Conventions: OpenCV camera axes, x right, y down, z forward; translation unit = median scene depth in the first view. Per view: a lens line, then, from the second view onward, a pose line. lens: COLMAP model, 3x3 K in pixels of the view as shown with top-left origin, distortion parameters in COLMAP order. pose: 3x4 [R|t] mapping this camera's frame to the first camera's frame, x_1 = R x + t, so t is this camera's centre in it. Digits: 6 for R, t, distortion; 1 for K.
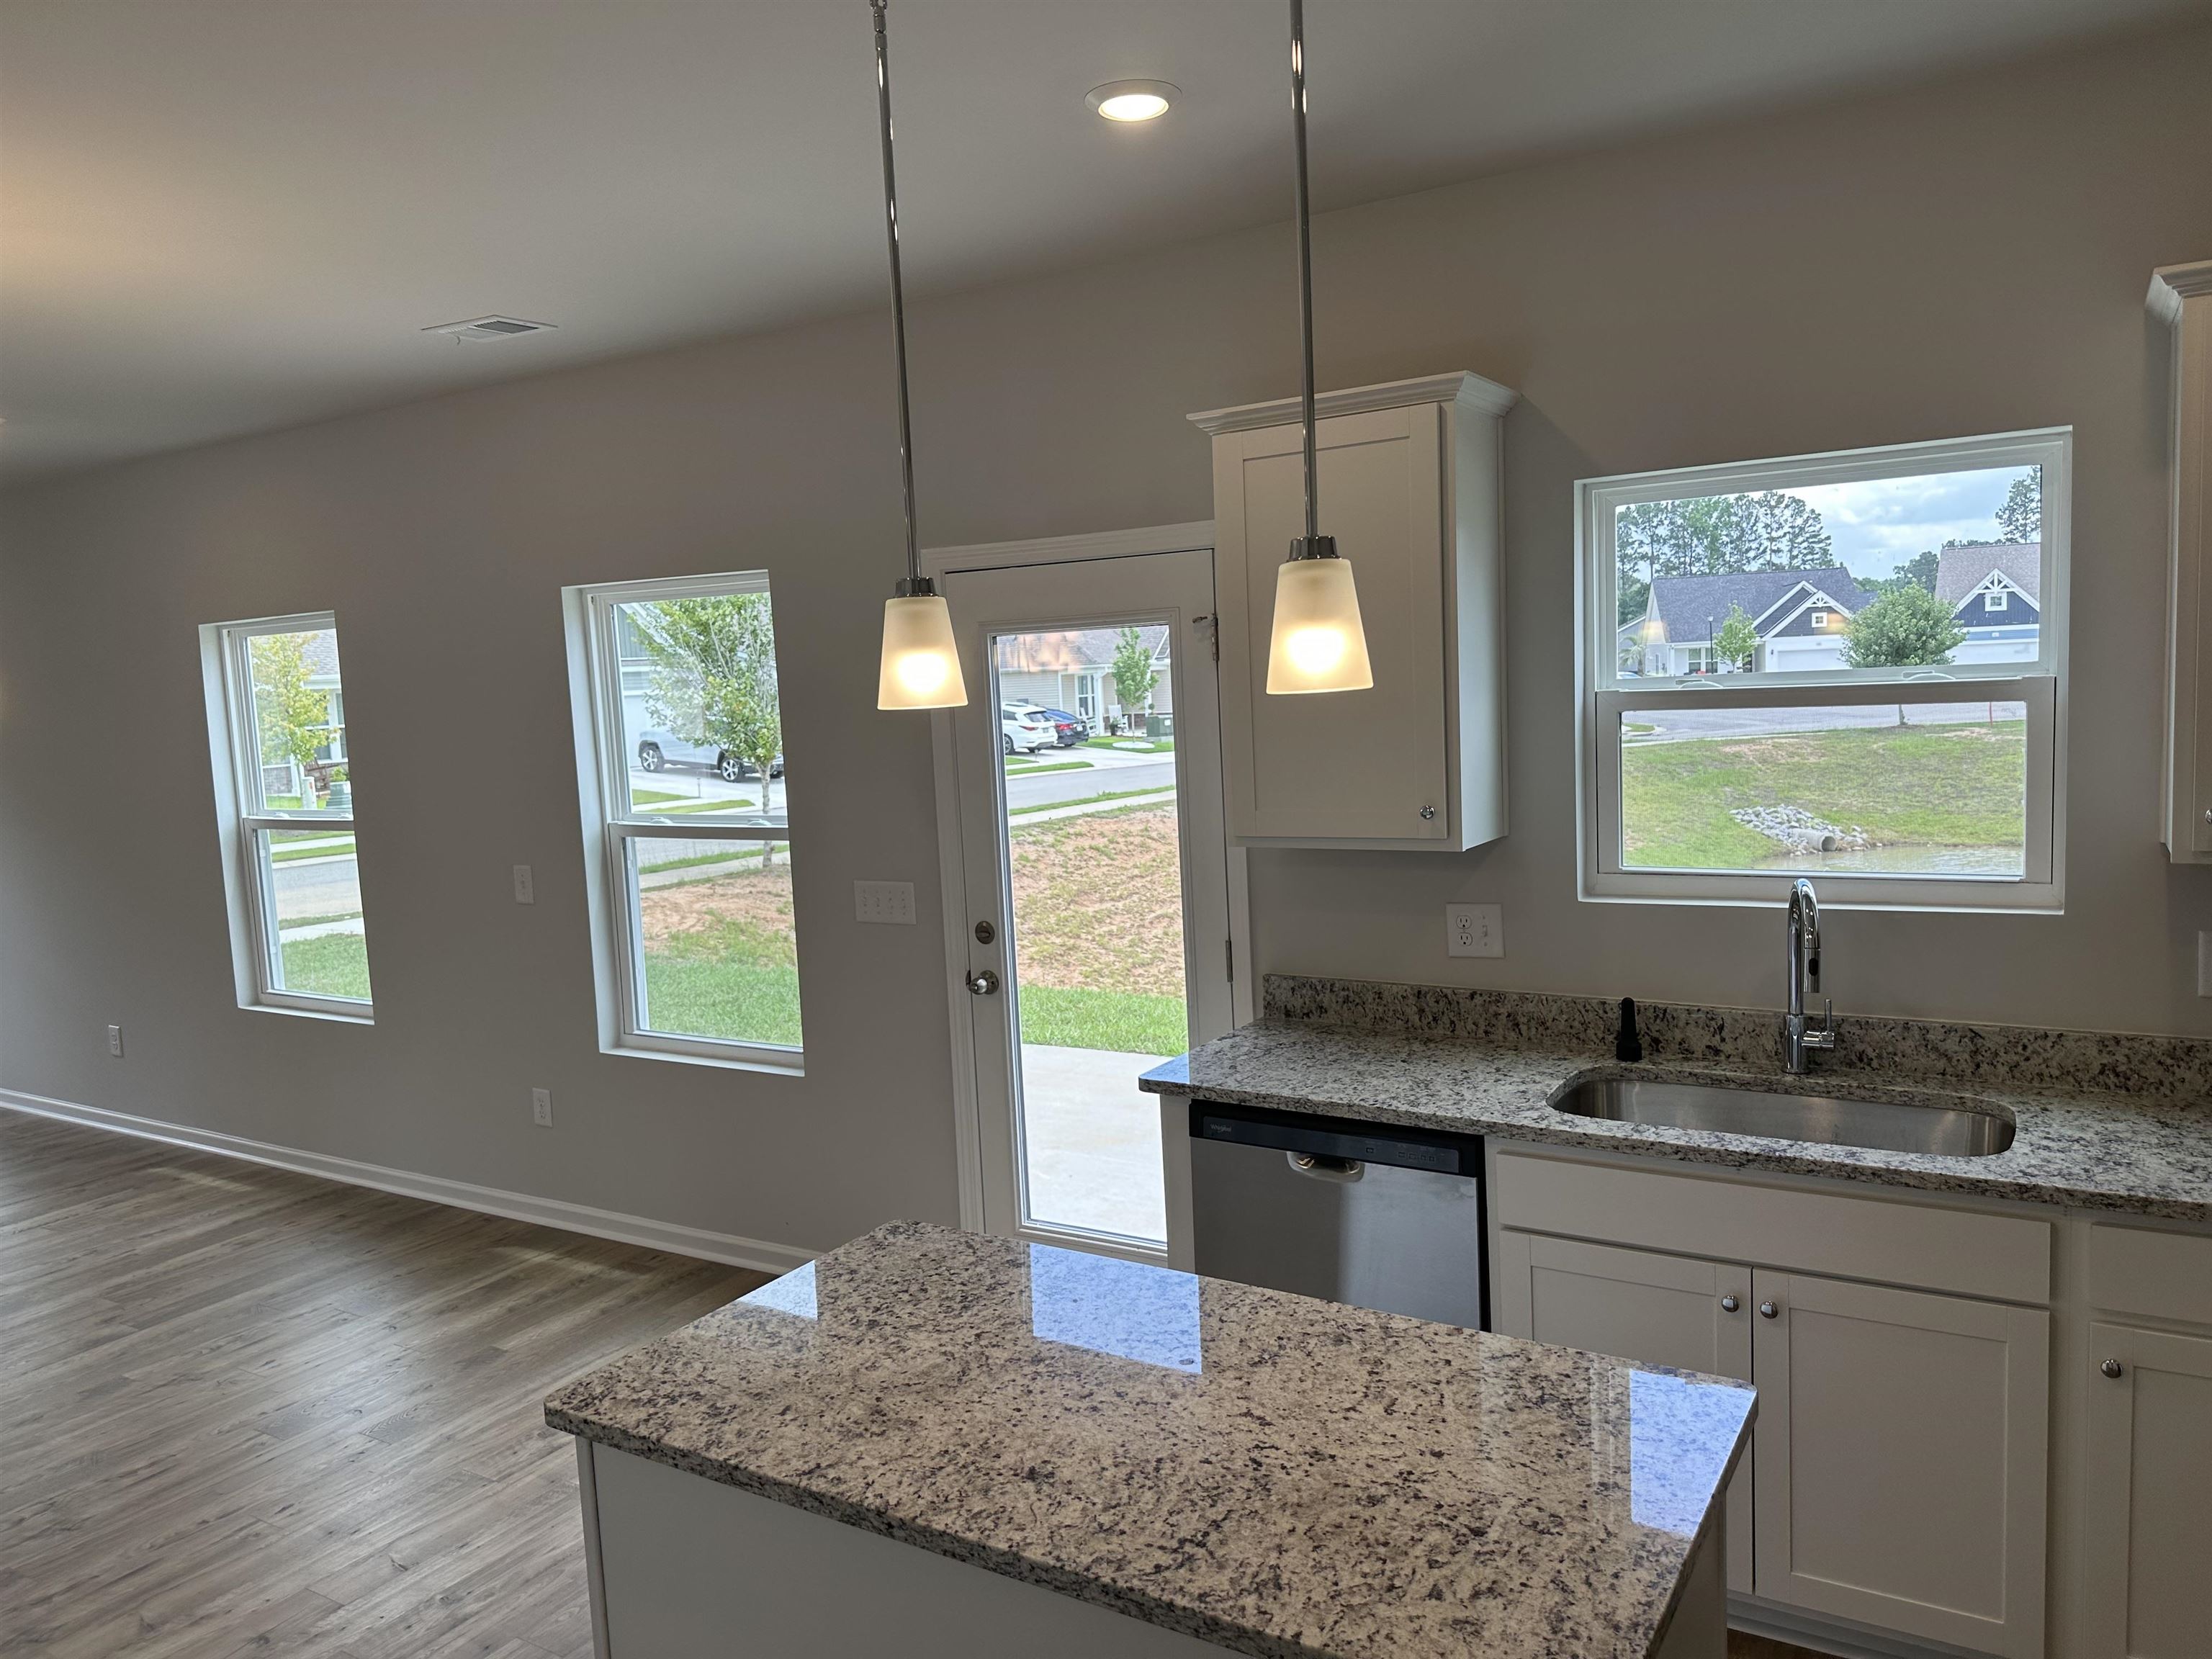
lens RADIAL K [[1564.3, 0, 1103.9], [0, 1564.3, 837.1], [0, 0, 1]] dist [0.050717, -0.067394]
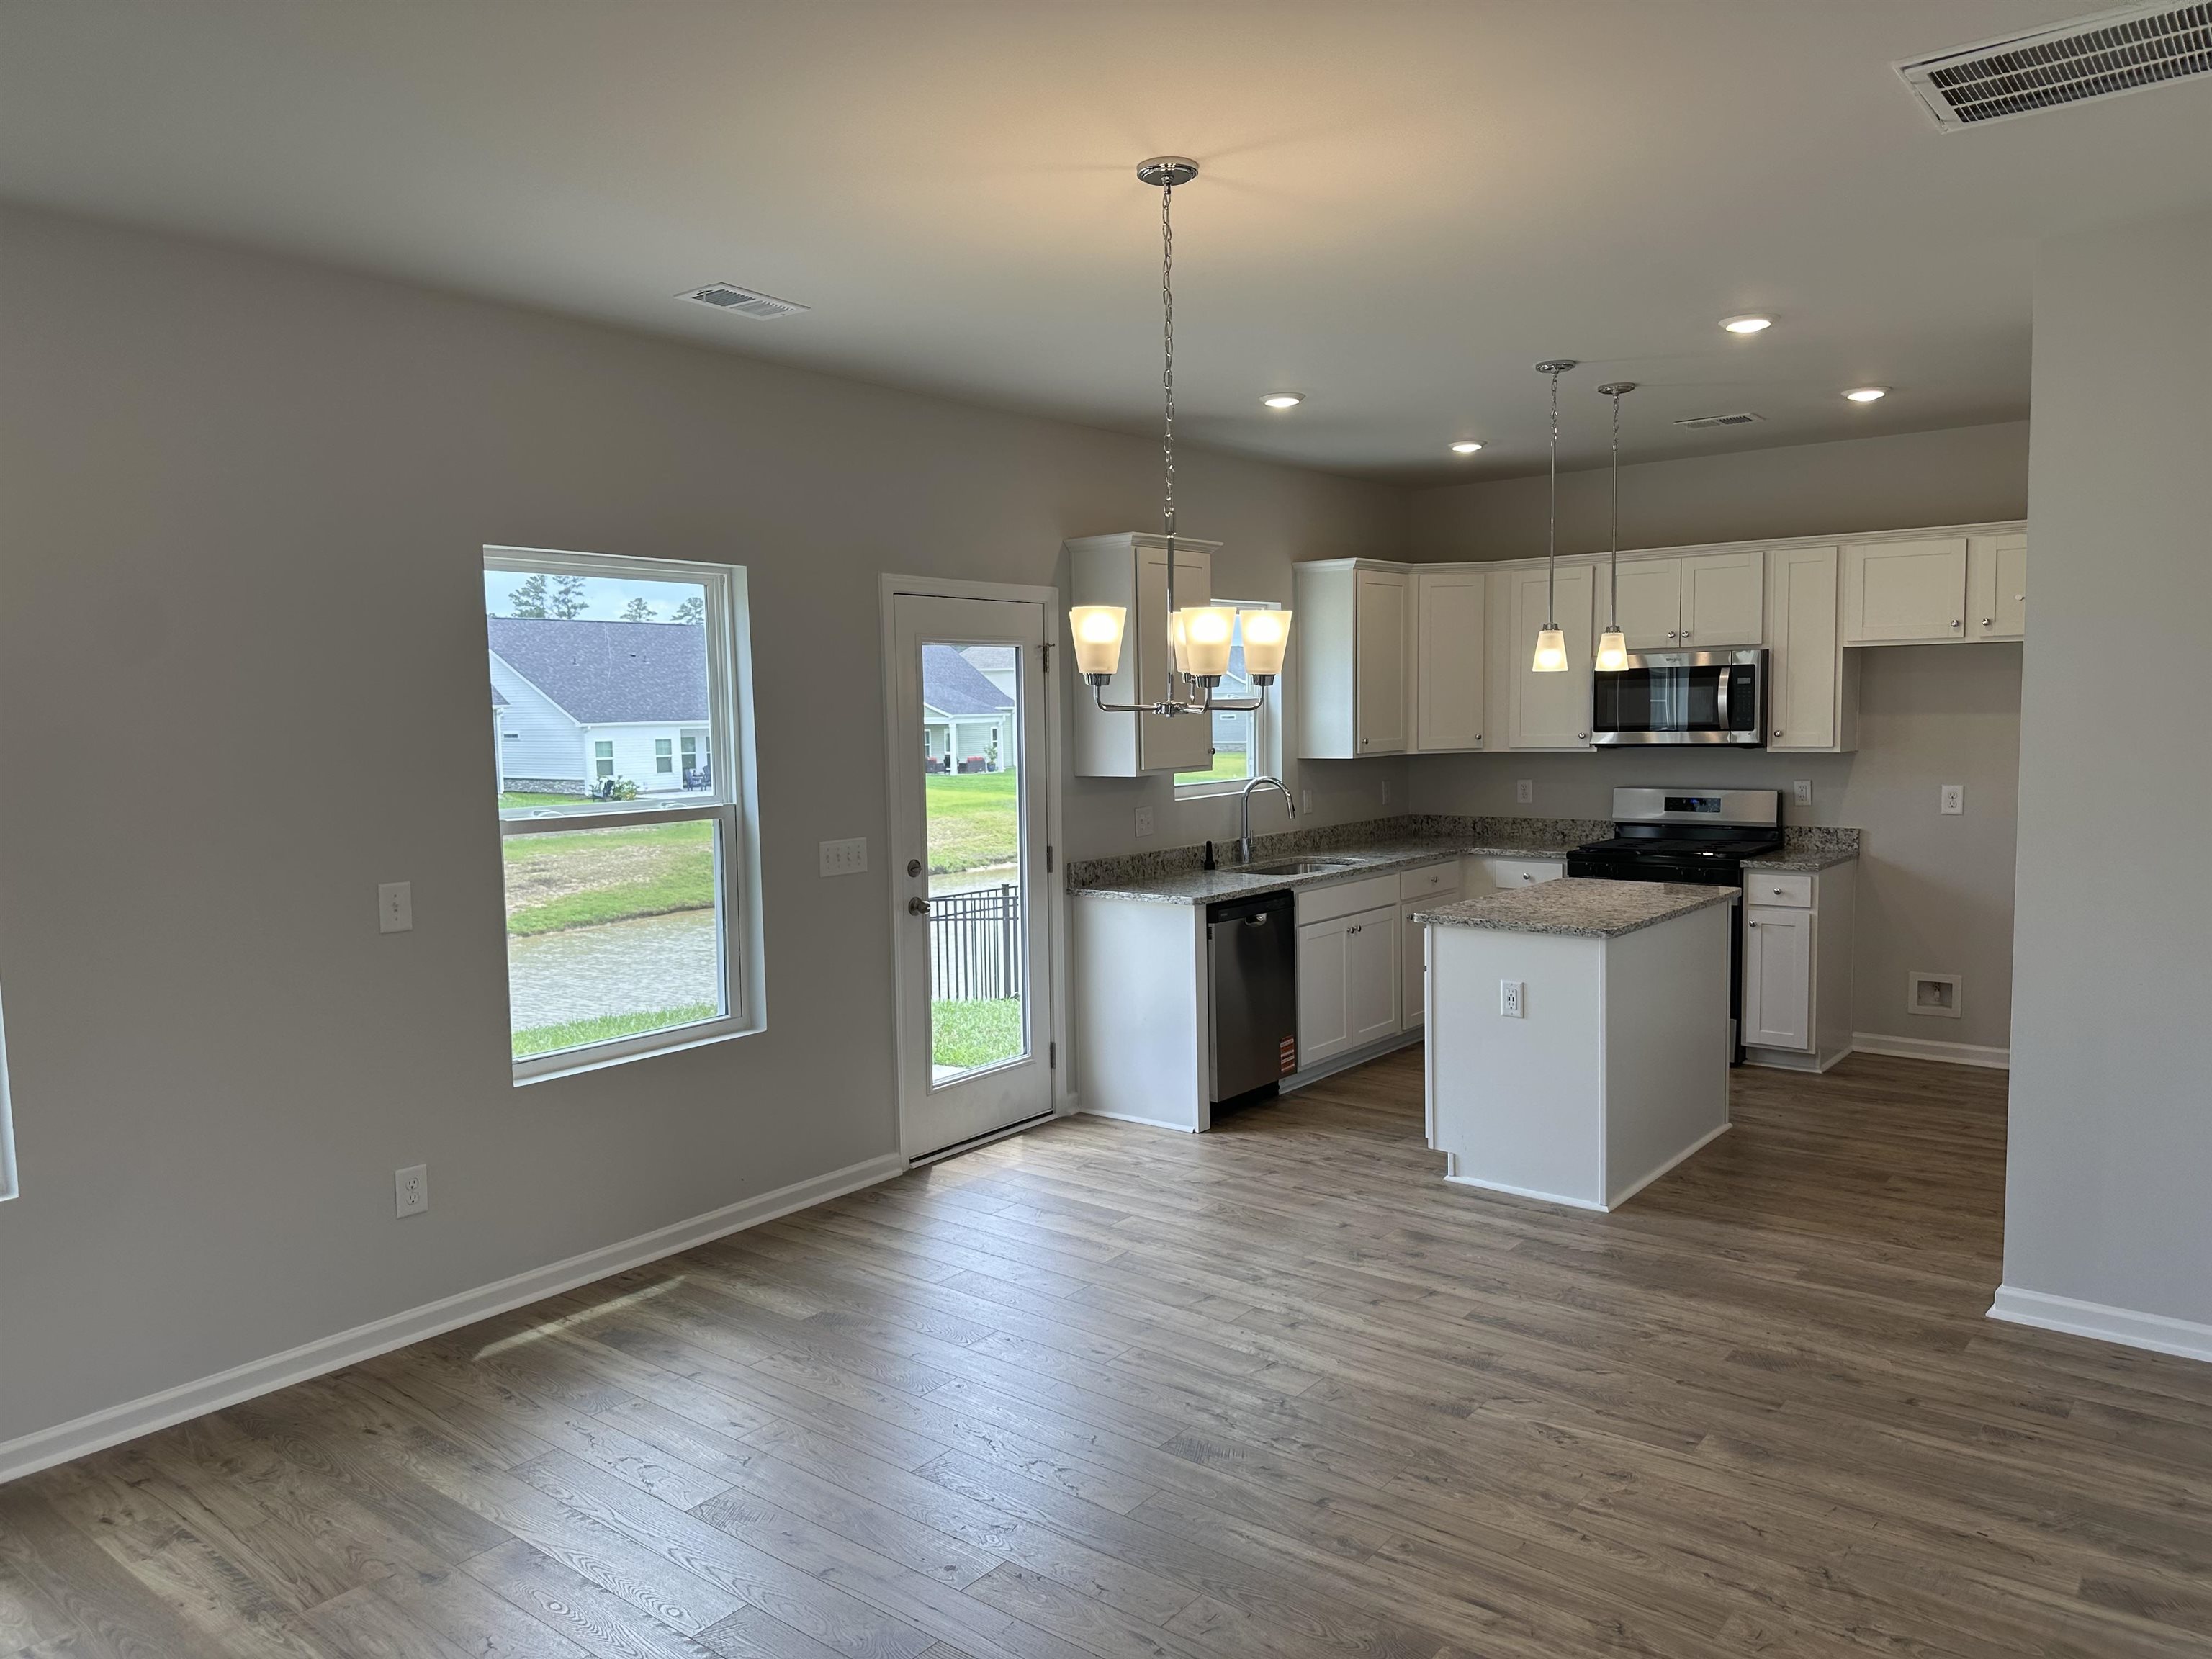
lens RADIAL K [[1542.5, 0, 1106.8], [0, 1542.5, 834.0], [0, 0, 1]] dist [0.124468, -0.189789]
pose [[0.121254, -0.038255, 0.991884, -0.232981], [0.116933, 0.992850, 0.023997, 0.003657], [-0.985710, 0.113074, 0.124861, 0.115916]]
